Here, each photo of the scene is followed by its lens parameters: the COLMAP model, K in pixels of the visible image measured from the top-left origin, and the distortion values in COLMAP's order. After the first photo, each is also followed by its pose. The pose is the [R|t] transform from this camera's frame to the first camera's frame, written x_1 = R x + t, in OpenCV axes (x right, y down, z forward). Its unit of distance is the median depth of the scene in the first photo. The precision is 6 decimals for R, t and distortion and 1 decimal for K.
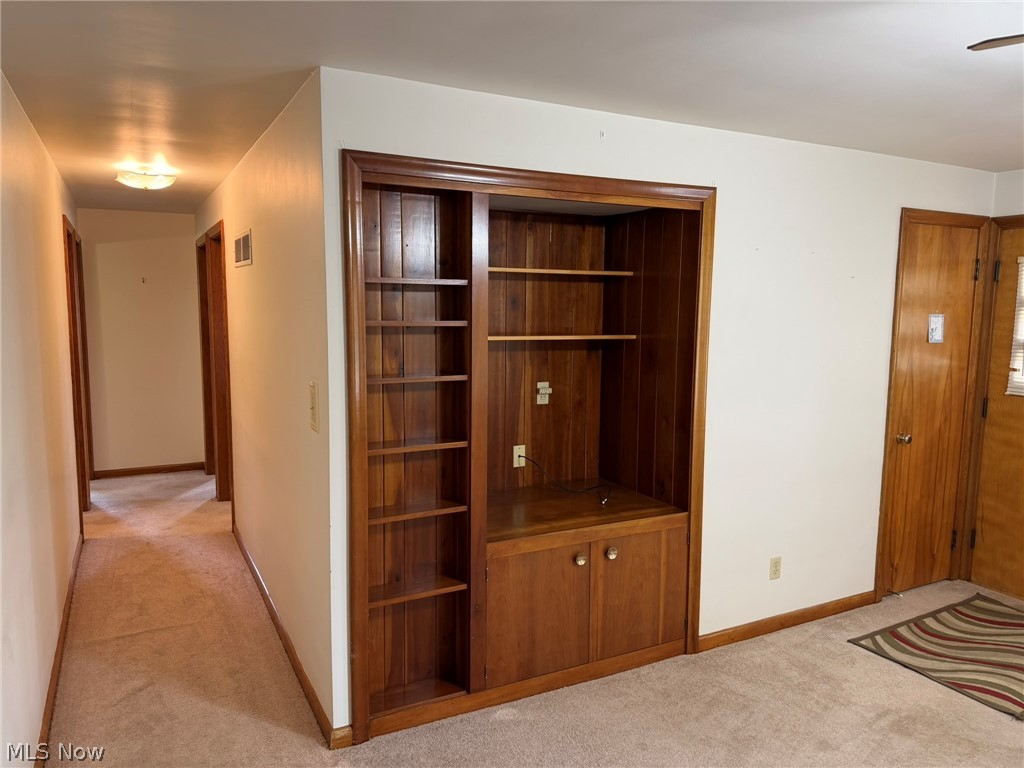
lens RADIAL K [[723.9, 0, 501.9], [0, 723.9, 384.0], [0, 0, 1]] dist [0.048271, -0.052158]
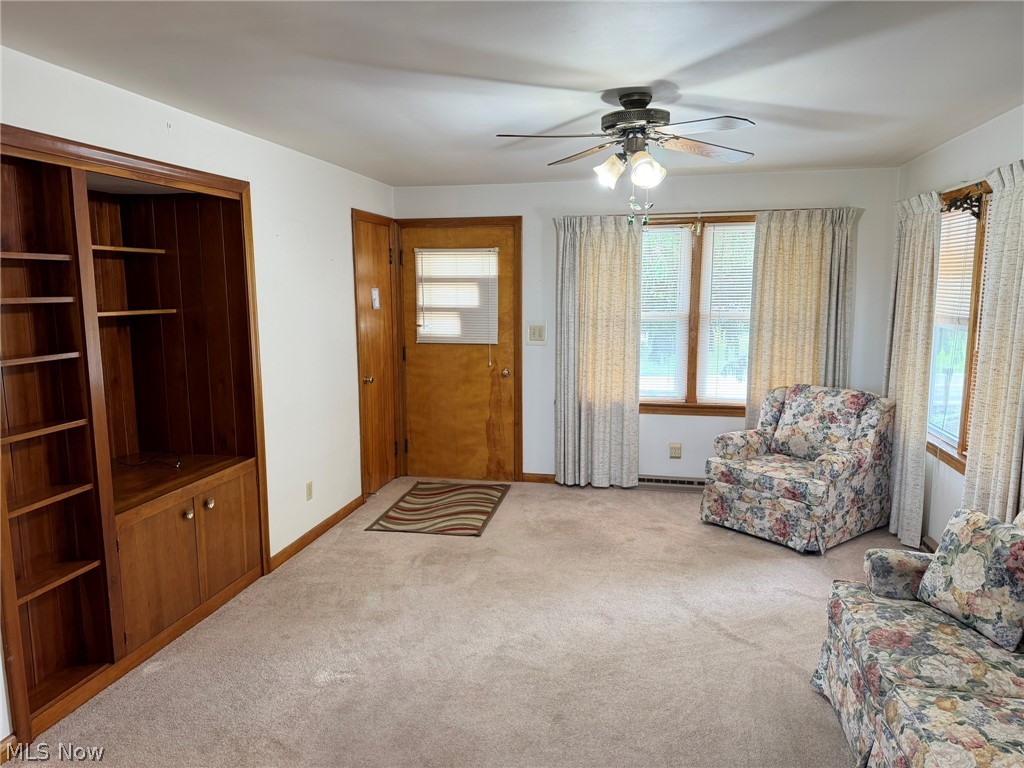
lens RADIAL K [[723.9, 0, 516.2], [0, 723.9, 391.7], [0, 0, 1]] dist [0.048271, -0.052158]
pose [[0.627127, -0.122692, 0.769194, -0.356687], [0.091873, 0.992274, 0.083371, 0.009775], [-0.773480, 0.018384, 0.633554, -0.077544]]
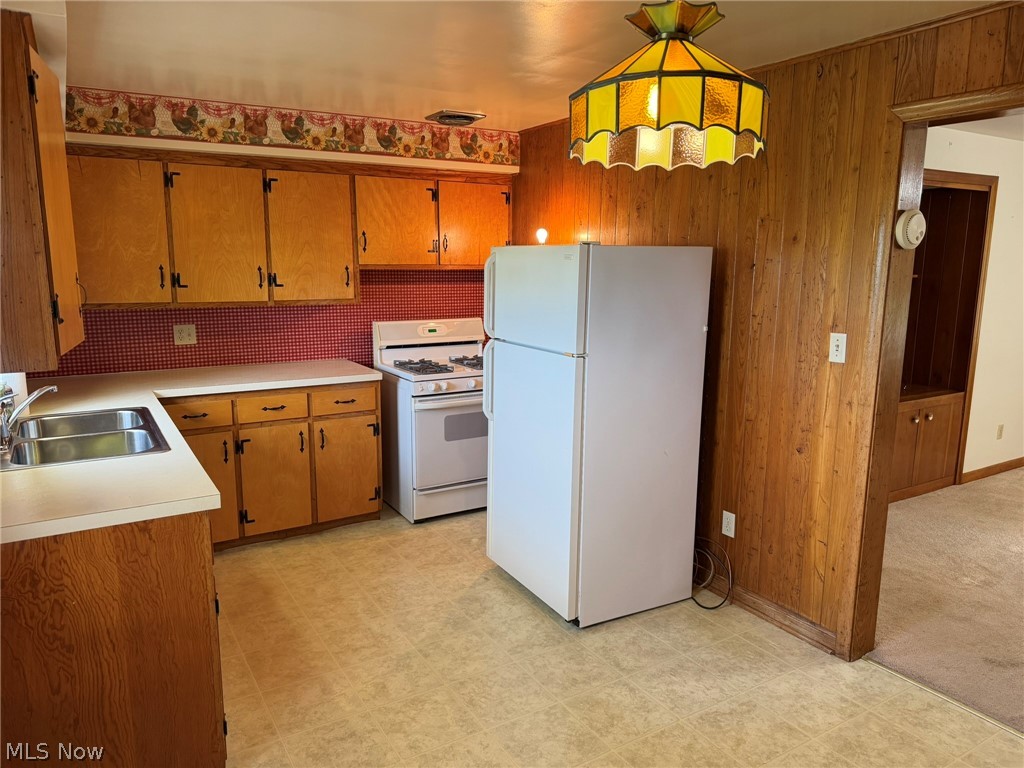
lens RADIAL K [[723.9, 0, 509.0], [0, 723.9, 390.2], [0, 0, 1]] dist [0.048271, -0.052158]
pose [[0.997504, -0.013088, 0.069389, -0.761328], [0.007907, 0.997195, 0.074427, 0.047813], [-0.070169, -0.073692, 0.994809, -0.434937]]
